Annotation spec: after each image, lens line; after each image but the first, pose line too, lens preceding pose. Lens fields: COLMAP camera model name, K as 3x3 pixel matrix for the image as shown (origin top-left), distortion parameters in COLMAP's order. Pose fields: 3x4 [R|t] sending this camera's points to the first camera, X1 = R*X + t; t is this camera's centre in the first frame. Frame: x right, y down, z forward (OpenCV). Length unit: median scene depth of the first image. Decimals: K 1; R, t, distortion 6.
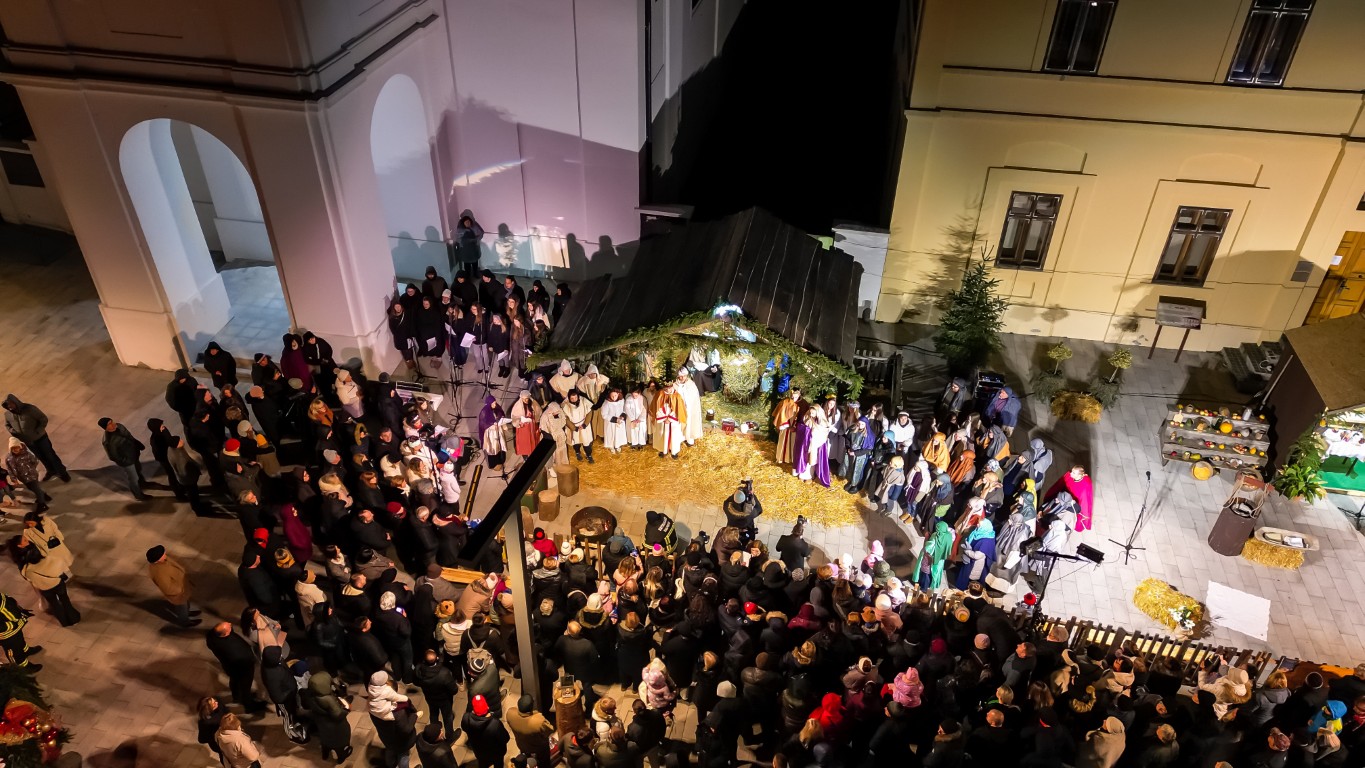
lens RADIAL K [[949.5, 0, 680.4], [0, 949.5, 381.2], [0, 0, 1]] dist [0.092337, -0.089965]
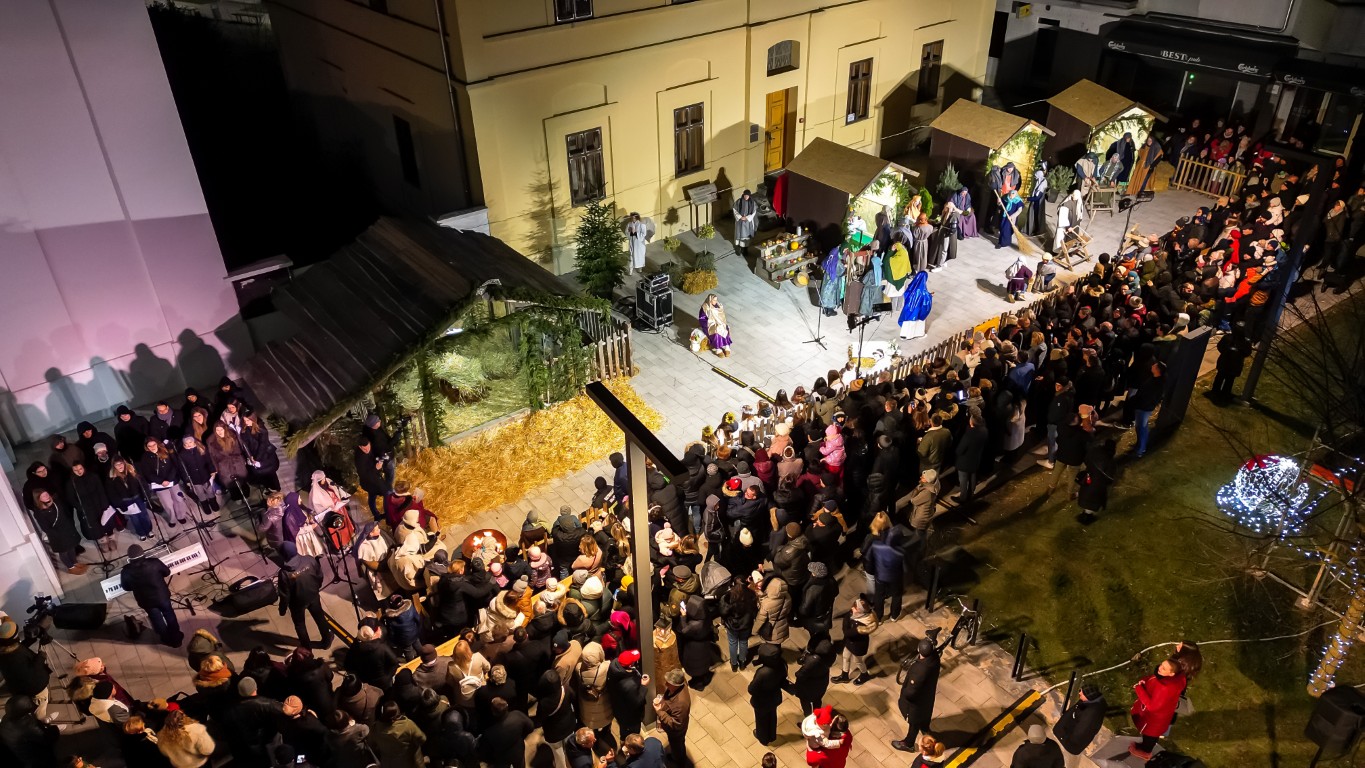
lens RADIAL K [[949.5, 0, 680.4], [0, 949.5, 381.2], [0, 0, 1]] dist [0.092337, -0.089965]
pose [[0.655748, -0.425602, 0.623584, -0.390690], [0.469132, 0.876848, 0.105128, 0.000566], [-0.591531, 0.223606, 0.774655, 0.113034]]
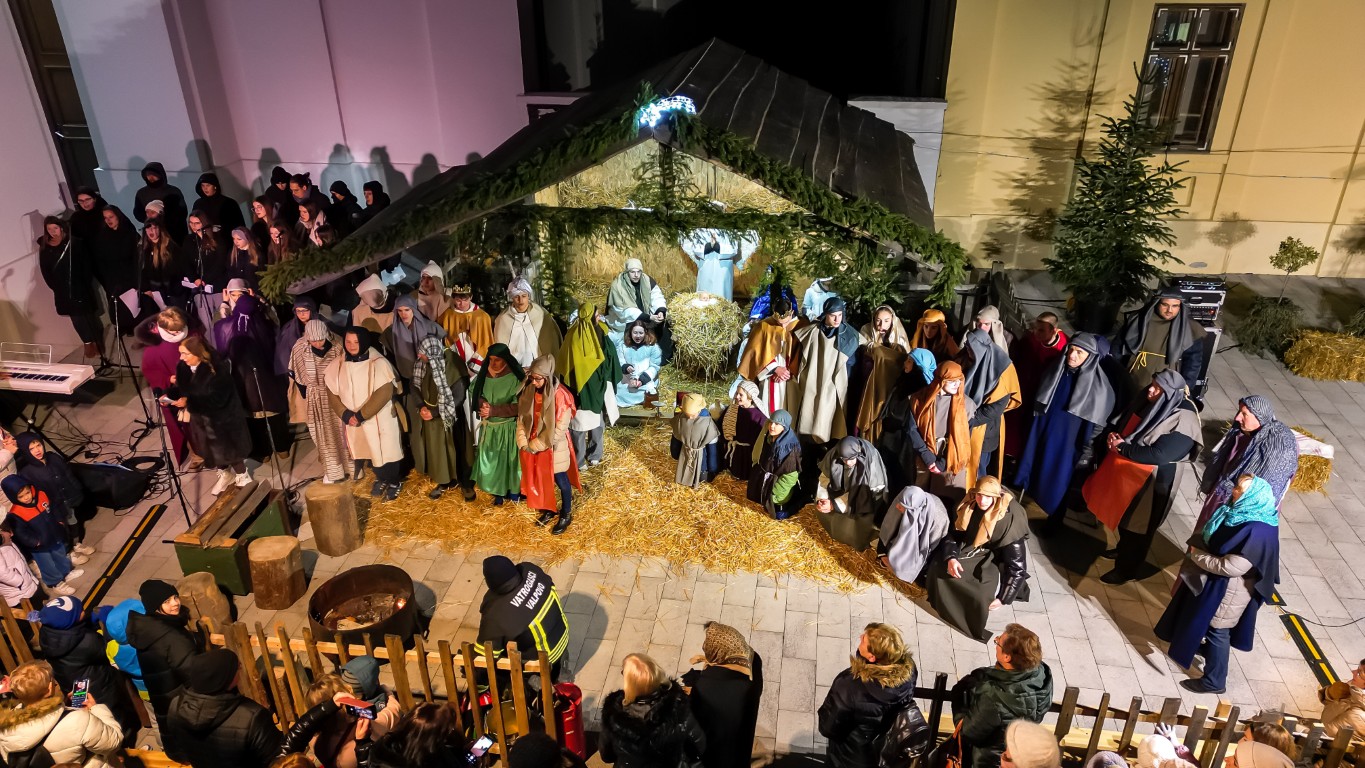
lens RADIAL K [[949.5, 0, 680.4], [0, 949.5, 381.2], [0, 0, 1]] dist [0.092337, -0.089965]
pose [[0.998520, -0.045013, 0.030517, 0.030701], [0.049216, 0.986695, -0.154953, 0.103440], [-0.023136, 0.156226, 0.987450, 0.463557]]
